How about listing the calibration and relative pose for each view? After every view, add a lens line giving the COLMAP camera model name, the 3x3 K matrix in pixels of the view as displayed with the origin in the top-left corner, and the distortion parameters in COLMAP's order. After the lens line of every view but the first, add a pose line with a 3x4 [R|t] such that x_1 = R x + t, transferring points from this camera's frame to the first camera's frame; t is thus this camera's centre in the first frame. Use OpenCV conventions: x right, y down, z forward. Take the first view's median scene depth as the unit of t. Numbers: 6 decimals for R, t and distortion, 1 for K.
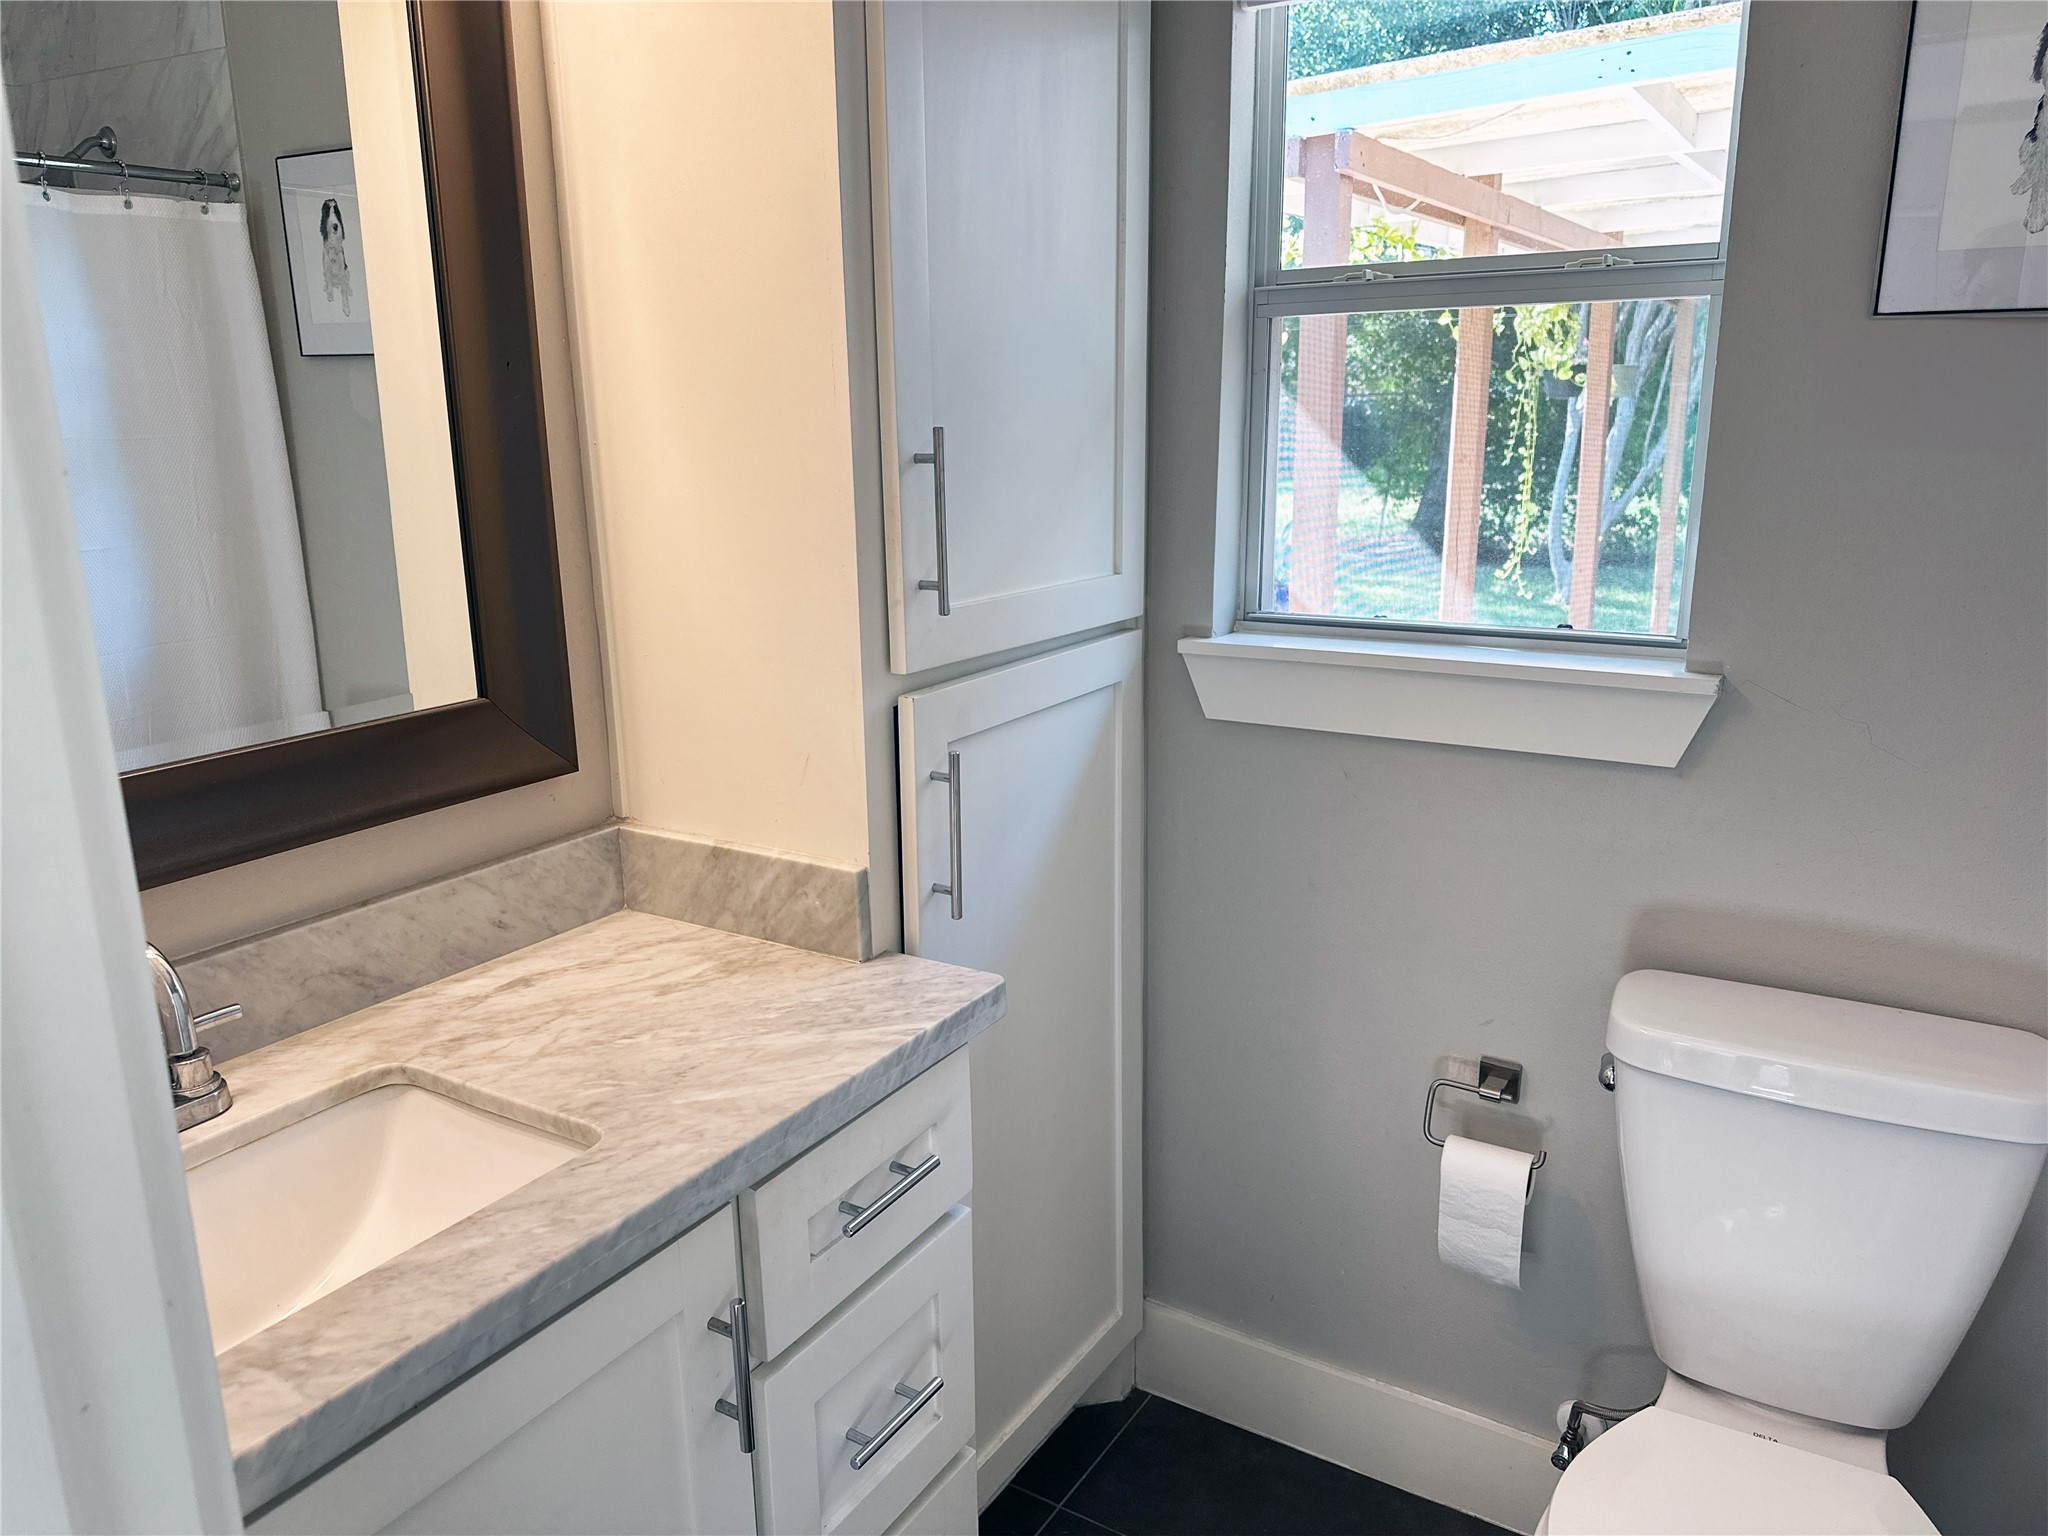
lens RADIAL K [[1449.7, 0, 1035.8], [0, 1449.7, 766.8], [0, 0, 1]] dist [0.057487, -0.085445]
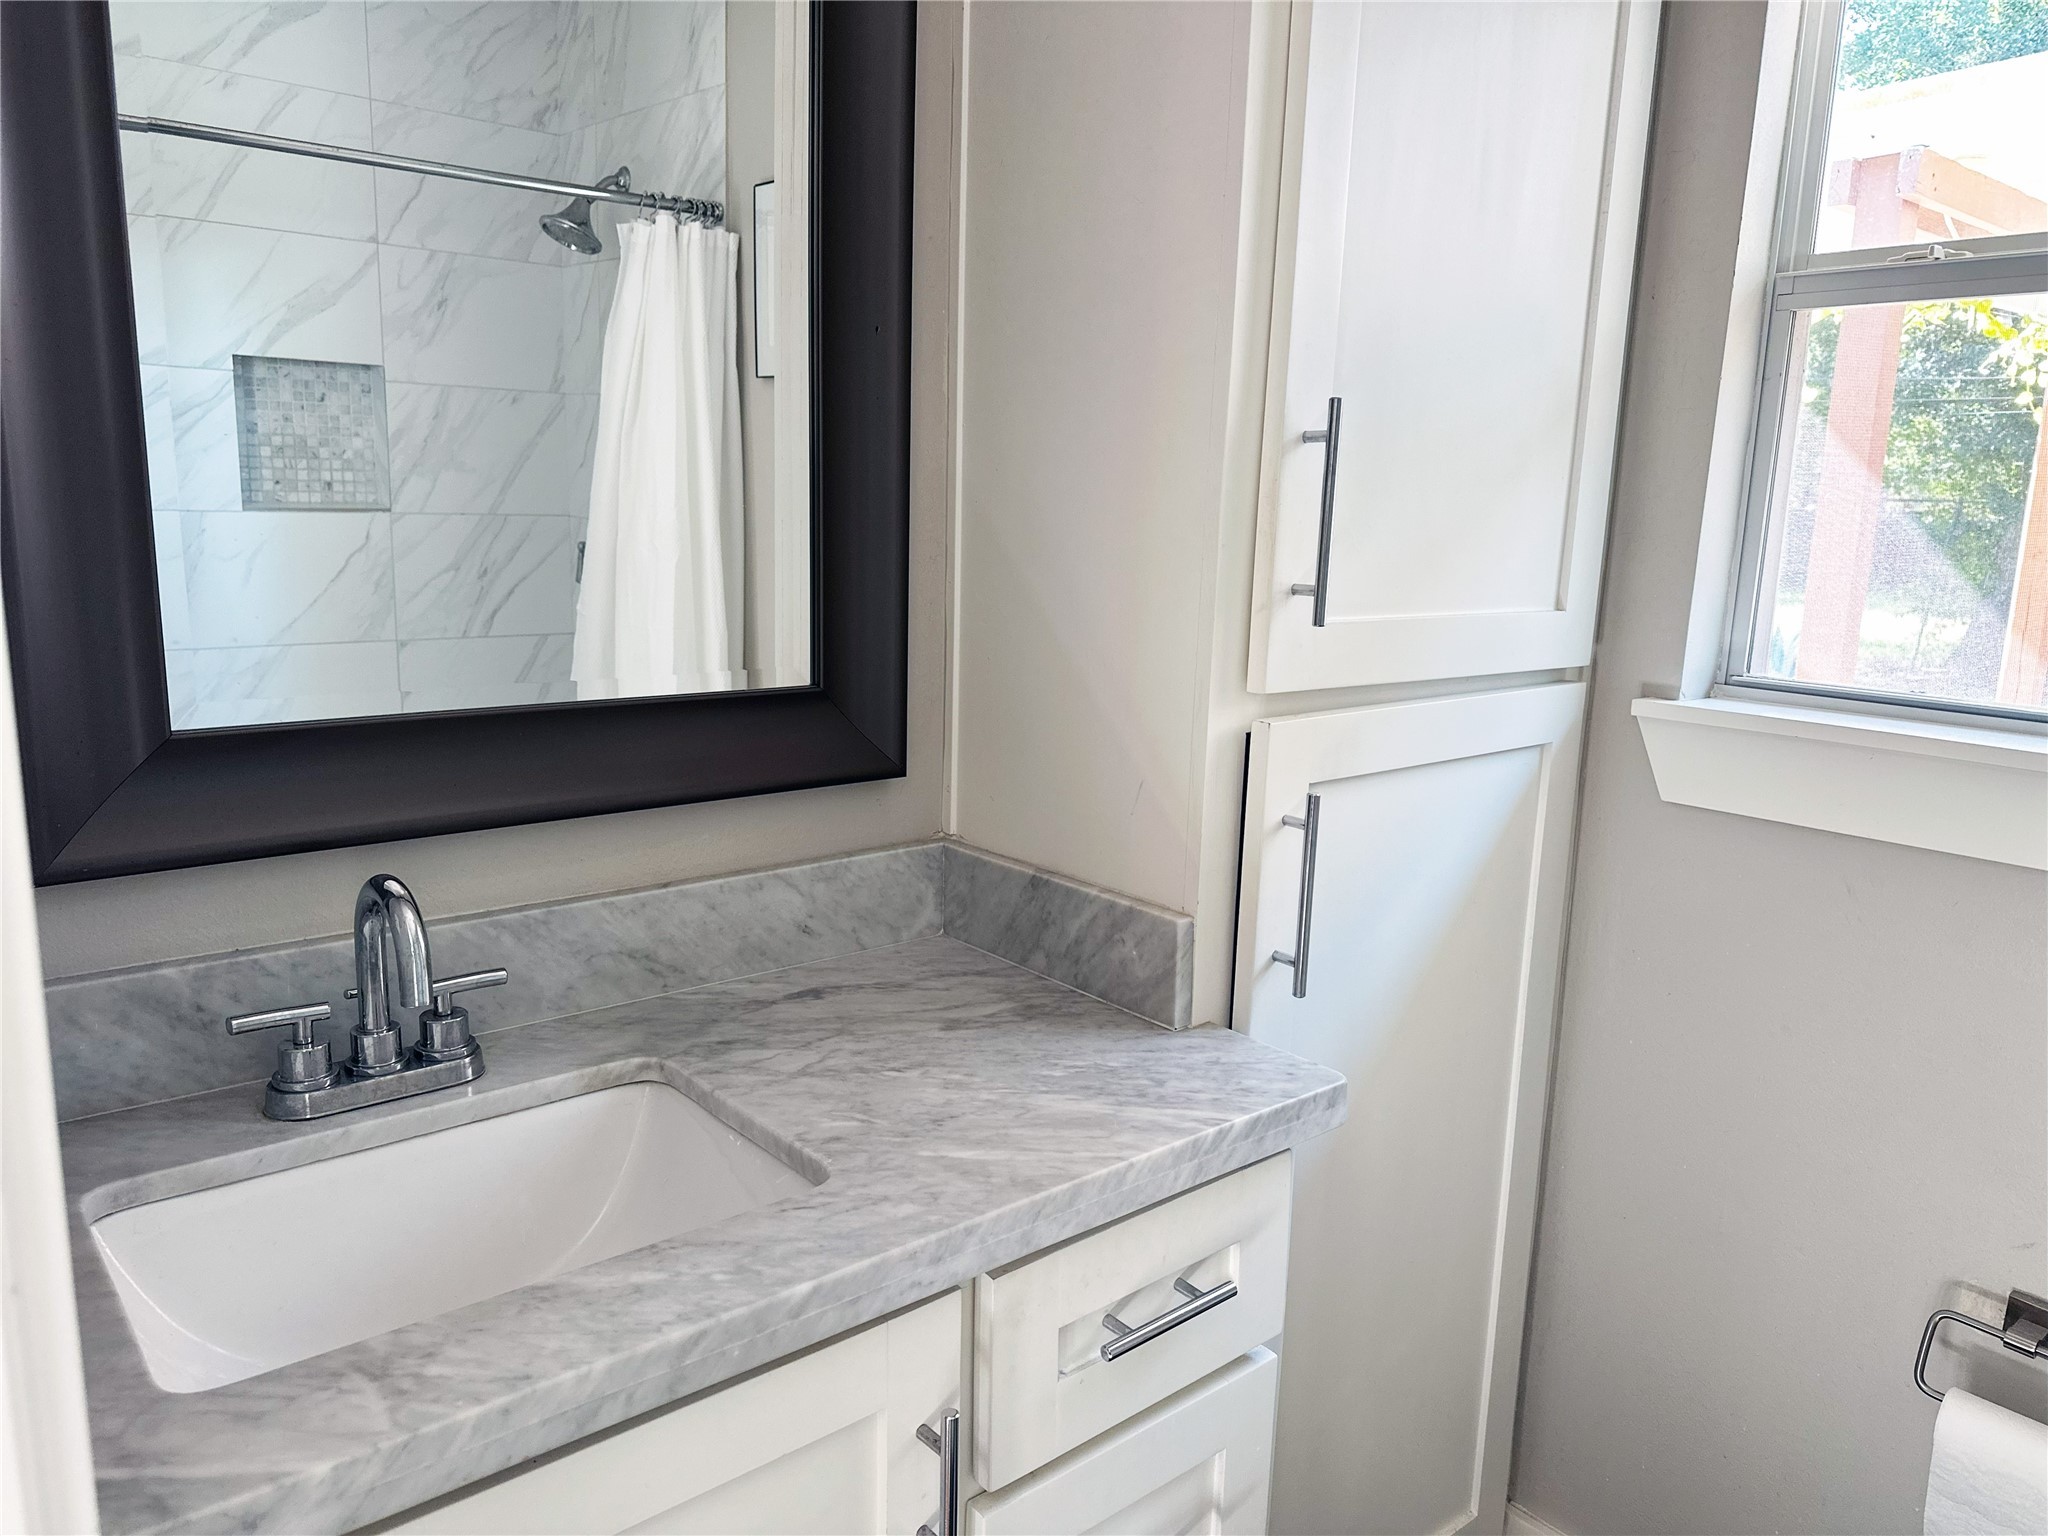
lens RADIAL K [[1449.7, 0, 1017.3], [0, 1449.7, 773.8], [0, 0, 1]] dist [0.057487, -0.085445]
pose [[0.946797, 0.098561, -0.306367, 0.036363], [-0.114505, 0.992825, -0.034466, 0.027507], [0.300772, 0.067713, 0.951289, 0.164346]]
